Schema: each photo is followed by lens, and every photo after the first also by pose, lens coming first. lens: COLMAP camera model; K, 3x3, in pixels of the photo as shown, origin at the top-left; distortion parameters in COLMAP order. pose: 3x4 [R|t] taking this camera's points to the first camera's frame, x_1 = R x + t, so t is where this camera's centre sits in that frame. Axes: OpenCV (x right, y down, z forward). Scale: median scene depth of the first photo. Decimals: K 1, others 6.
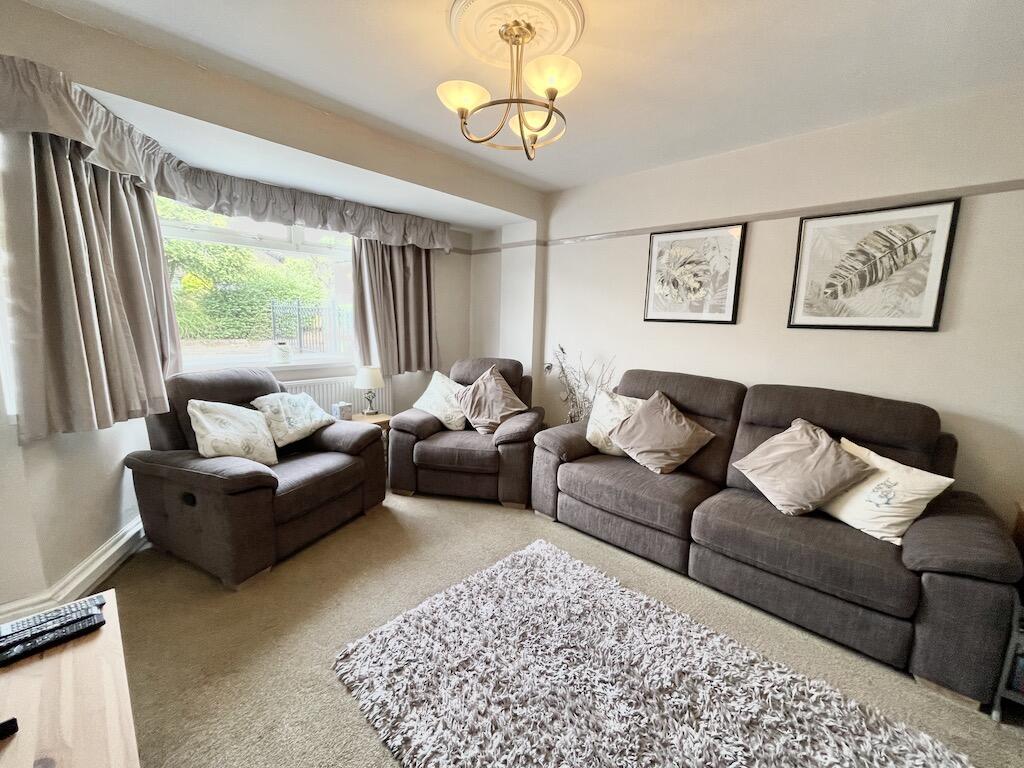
lens RADIAL K [[411.4, 0, 509.2], [0, 411.4, 381.9], [0, 0, 1]] dist [0.000537, -0.005703]
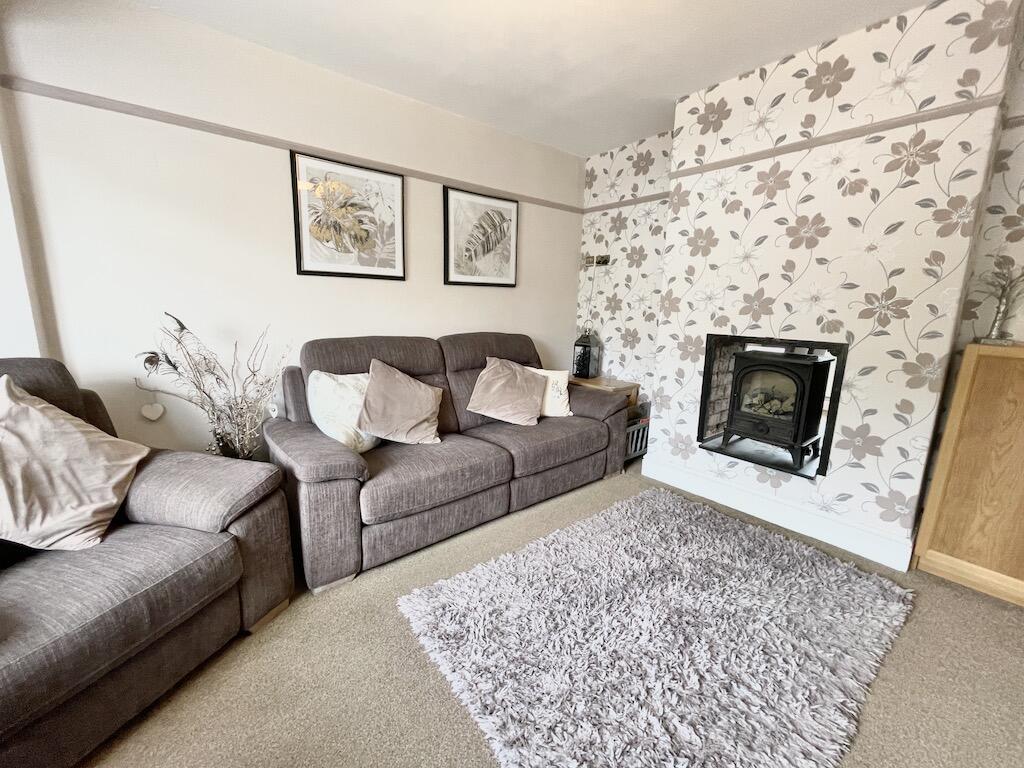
lens RADIAL K [[411.4, 0, 509.2], [0, 411.4, 381.9], [0, 0, 1]] dist [0.000537, -0.005703]
pose [[0.134343, -0.209883, 0.968453, -0.485341], [0.138610, 0.971684, 0.191355, -0.064400], [-0.981193, 0.108530, 0.159631, 0.698546]]
